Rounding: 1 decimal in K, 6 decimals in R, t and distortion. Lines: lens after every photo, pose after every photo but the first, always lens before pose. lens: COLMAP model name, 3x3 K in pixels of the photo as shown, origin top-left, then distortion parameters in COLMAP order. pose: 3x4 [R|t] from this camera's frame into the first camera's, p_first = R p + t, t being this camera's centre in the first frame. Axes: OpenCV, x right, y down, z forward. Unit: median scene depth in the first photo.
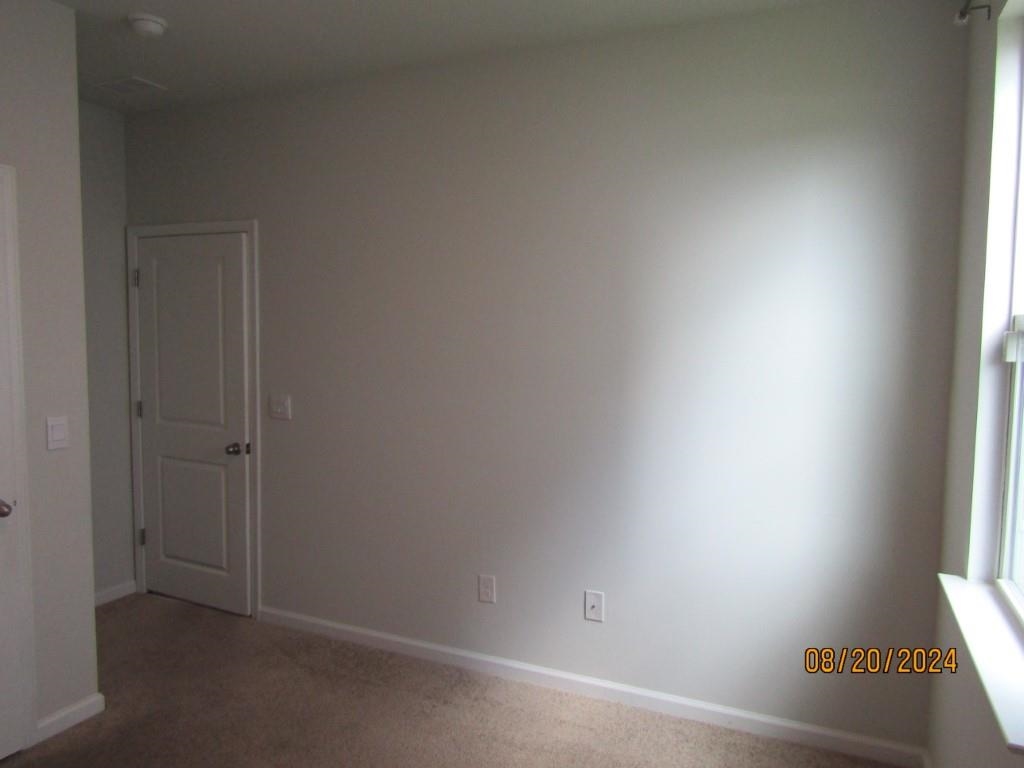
lens RADIAL K [[719.9, 0, 513.3], [0, 719.9, 388.3], [0, 0, 1]] dist [-0.020565, 0.007450]
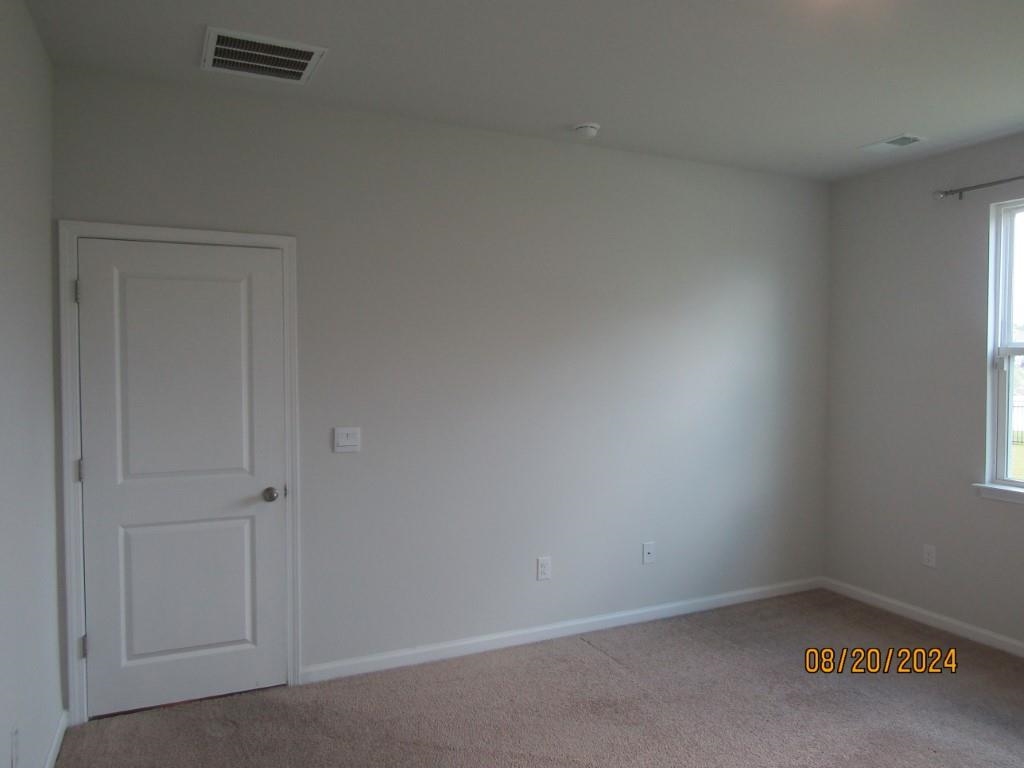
lens RADIAL K [[717.6, 0, 510.8], [0, 717.6, 386.2], [0, 0, 1]] dist [-0.002979, -0.032047]
pose [[0.643496, -0.051089, 0.763743, -0.847349], [0.075051, 0.997174, 0.003470, -0.027488], [-0.761761, 0.055086, 0.645512, 0.206083]]
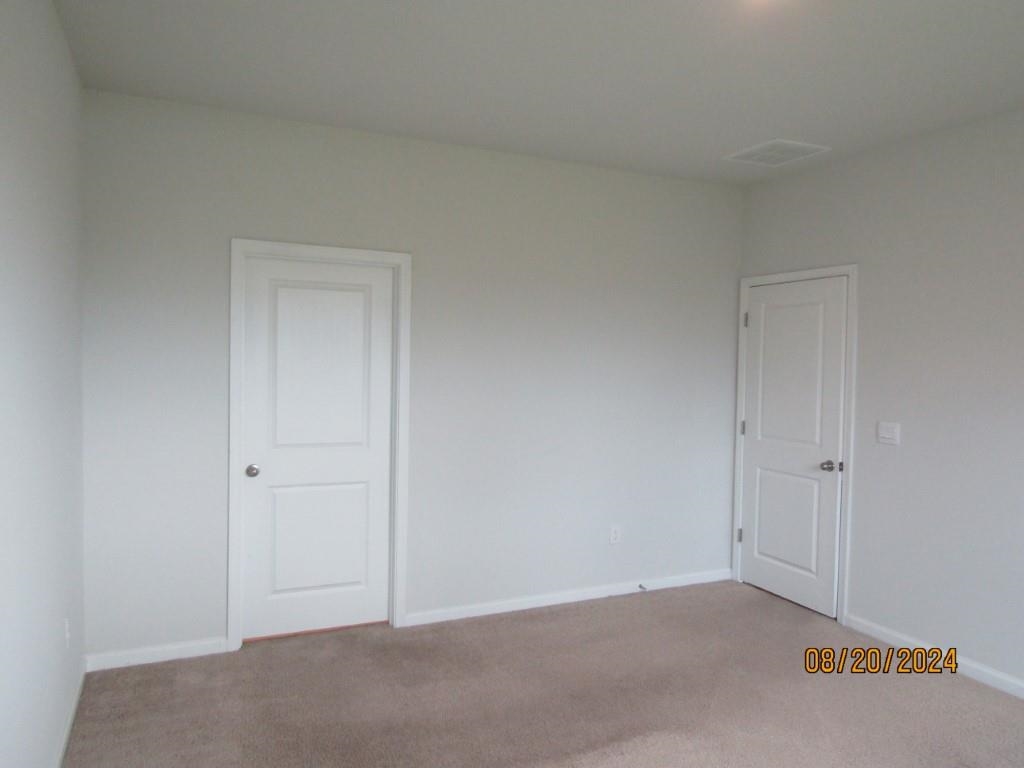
lens RADIAL K [[719.9, 0, 513.3], [0, 719.9, 388.3], [0, 0, 1]] dist [-0.020565, 0.007450]
pose [[0.758066, 0.015086, -0.652004, -0.029035], [-0.051356, 0.998009, -0.036617, 0.028843], [0.650153, 0.061242, 0.757331, -0.186032]]
